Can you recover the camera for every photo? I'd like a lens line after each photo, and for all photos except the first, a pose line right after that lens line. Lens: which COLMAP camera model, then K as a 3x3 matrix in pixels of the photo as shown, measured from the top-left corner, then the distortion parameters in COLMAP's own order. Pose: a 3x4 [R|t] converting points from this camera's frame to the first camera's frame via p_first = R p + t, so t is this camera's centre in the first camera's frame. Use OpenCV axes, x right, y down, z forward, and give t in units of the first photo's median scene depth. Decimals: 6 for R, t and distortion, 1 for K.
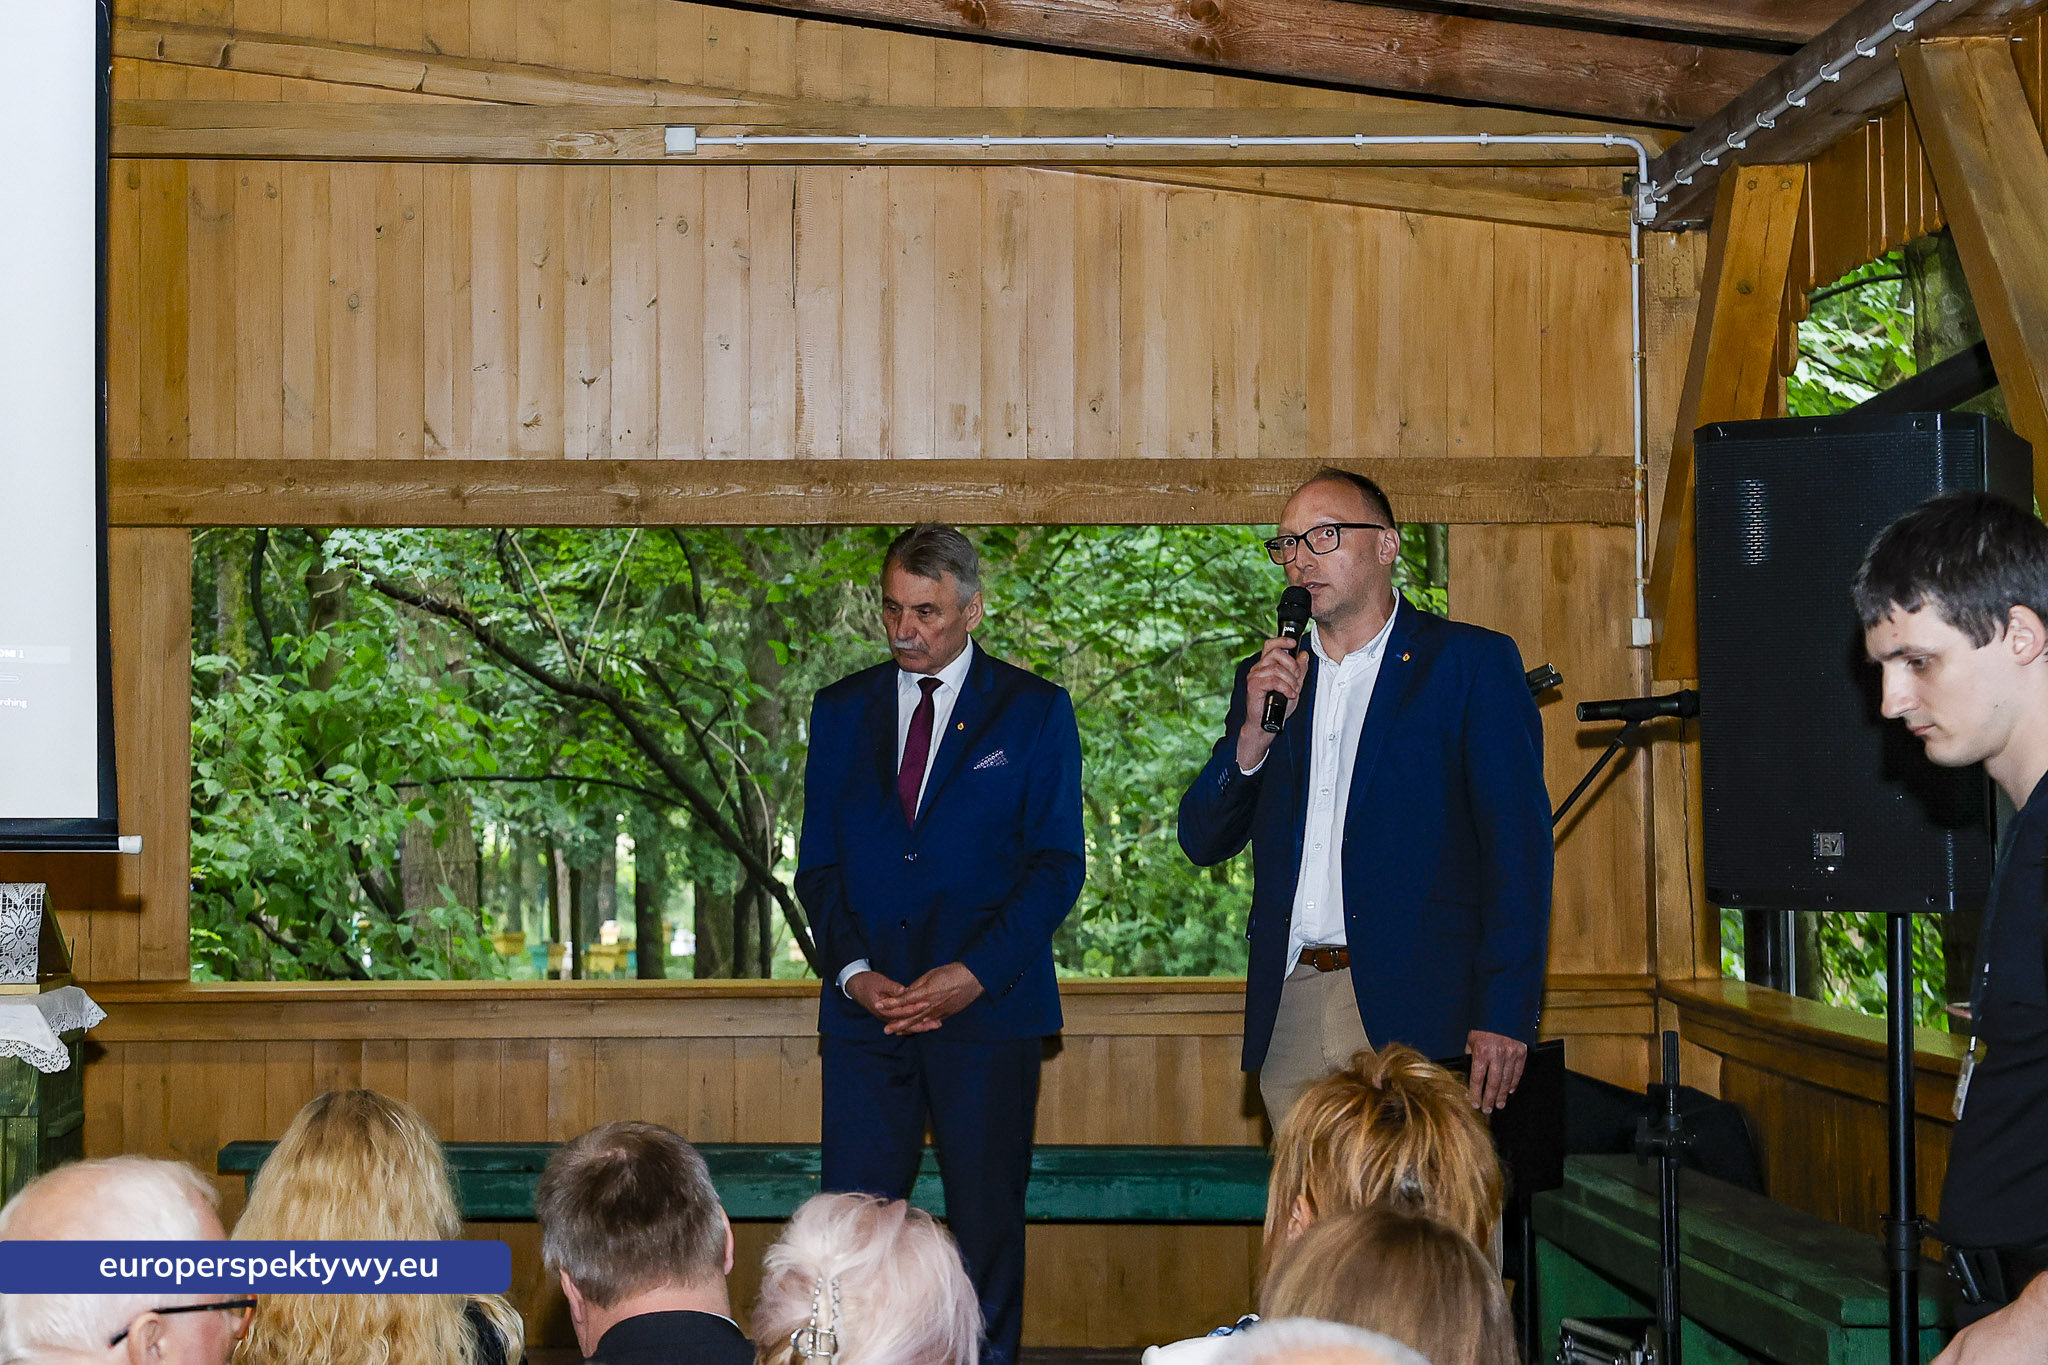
lens RADIAL K [[4146.5, 0, 768.0], [0, 4146.5, 687.2], [0, 0, 1]] dist [-0.047806, 0.185605]
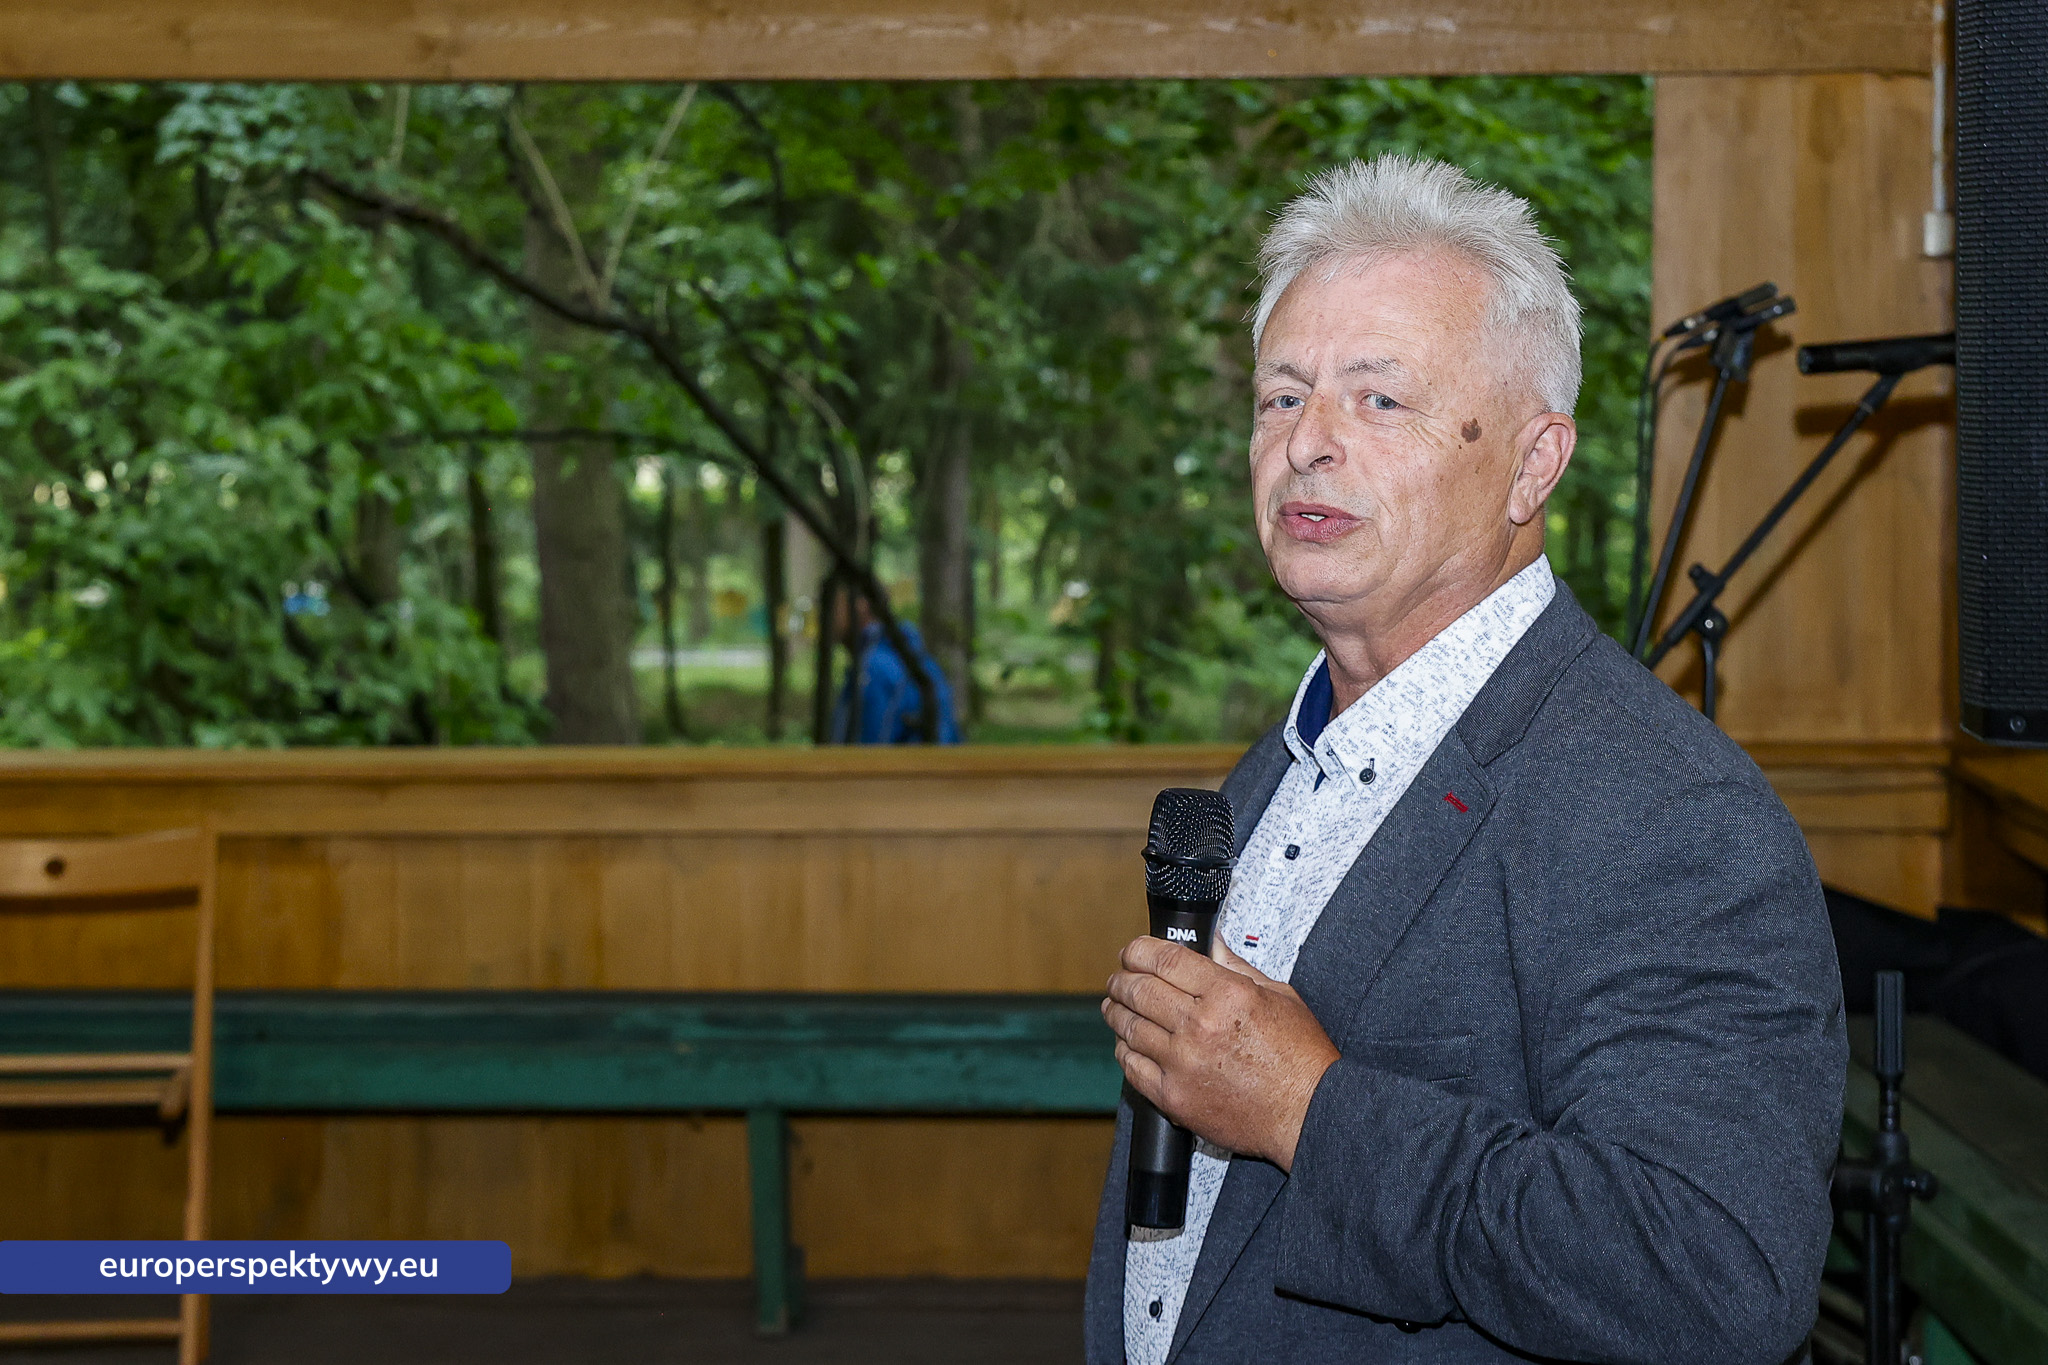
lens RADIAL K [[4395.8, 0, 1024.0], [0, 4395.8, 682.5], [0, 0, 1]] dist [0.070331, 0.039379]
pose [[0.999786, 0.000215, -0.020678, 0.076878], [0.001509, 0.996519, 0.083348, -0.000855], [0.020624, -0.083361, 0.996306, 0.275996]]
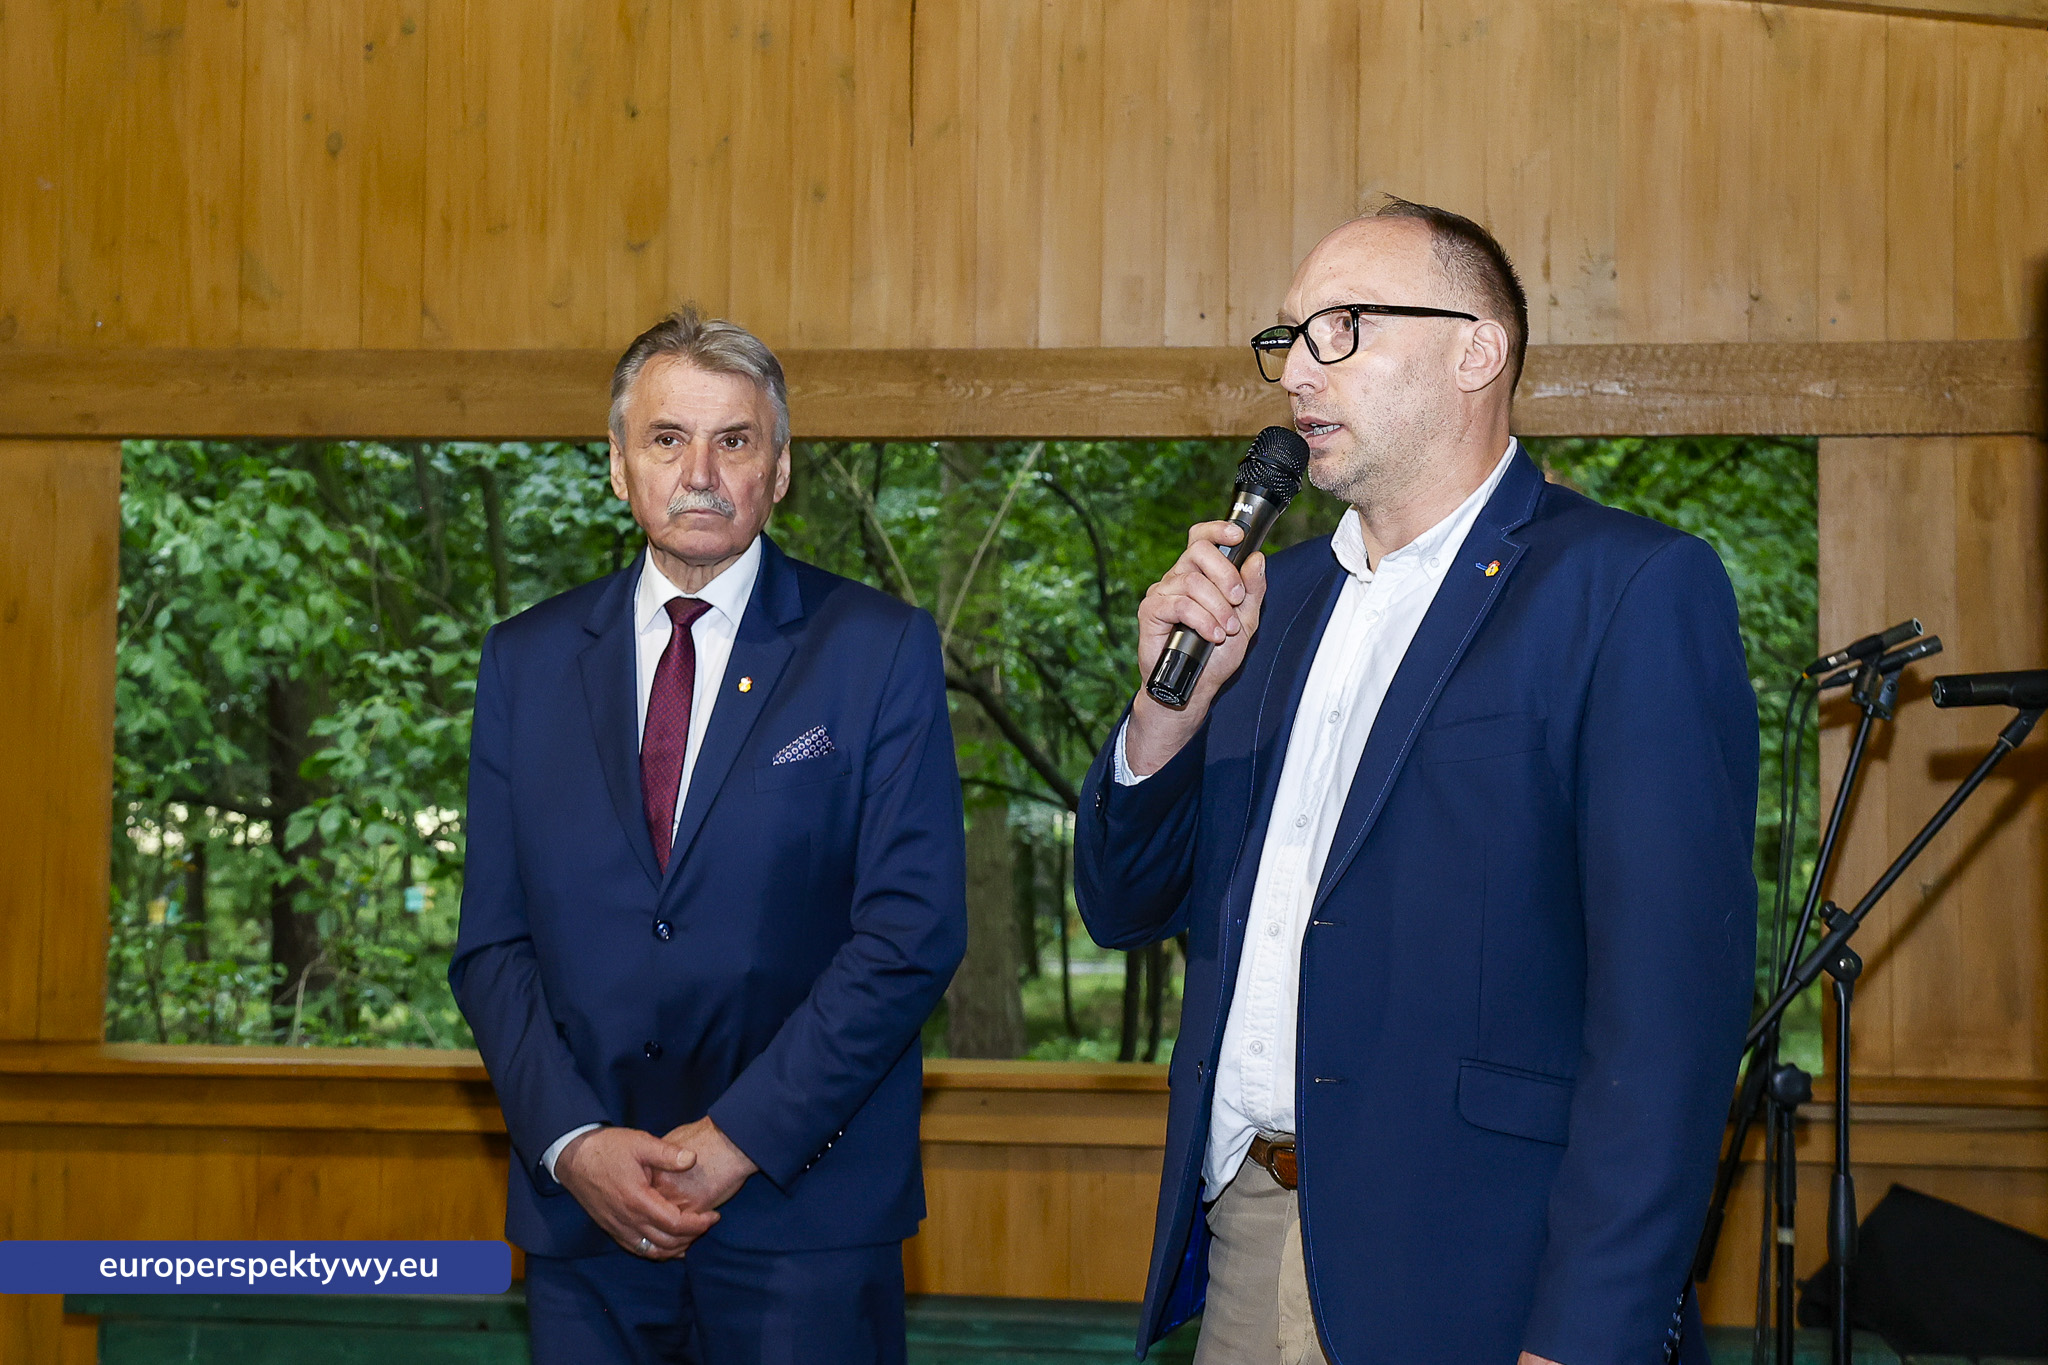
lens RADIAL K [[3399.0, 0, 1023.6], [0, 3399.0, 578.3], [0, 0, 1]] dist [0.049773, -0.159035]
pose [[0.990616, 0.005852, -0.136547, 0.109624], [-0.010894, 0.999285, -0.036203, 0.007413], [0.136238, 0.037351, 0.989972, 0.405682]]
